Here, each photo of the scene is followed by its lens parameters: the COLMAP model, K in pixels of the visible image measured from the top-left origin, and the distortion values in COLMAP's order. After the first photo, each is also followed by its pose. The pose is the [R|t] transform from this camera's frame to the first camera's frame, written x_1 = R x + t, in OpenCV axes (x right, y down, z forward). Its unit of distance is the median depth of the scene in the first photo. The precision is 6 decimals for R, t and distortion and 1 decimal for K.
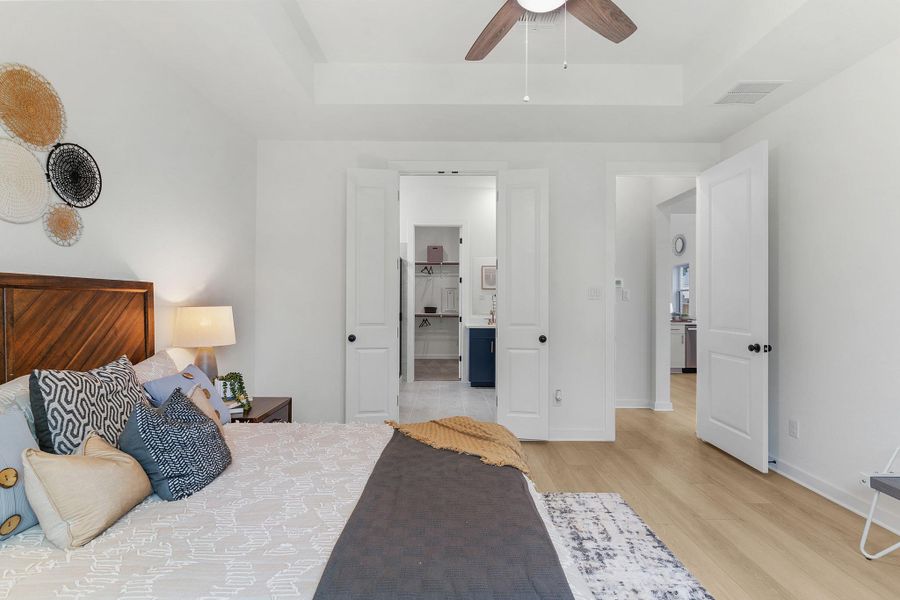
lens RADIAL K [[432.5, 0, 442.1], [0, 432.5, 294.2], [0, 0, 1]] dist [0.008244, 0.000052]
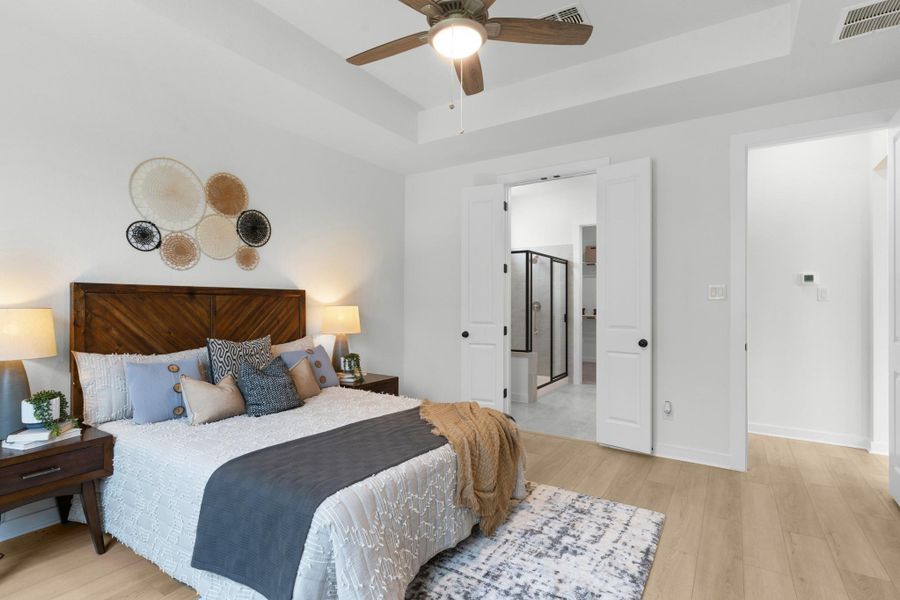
lens RADIAL K [[432.5, 0, 435.5], [0, 432.5, 293.4], [0, 0, 1]] dist [0.008244, 0.000052]
pose [[0.836422, -0.012751, -0.547937, 0.643840], [0.009129, 0.999915, -0.009334, 0.003711], [0.548009, 0.002805, 0.836467, -0.025597]]
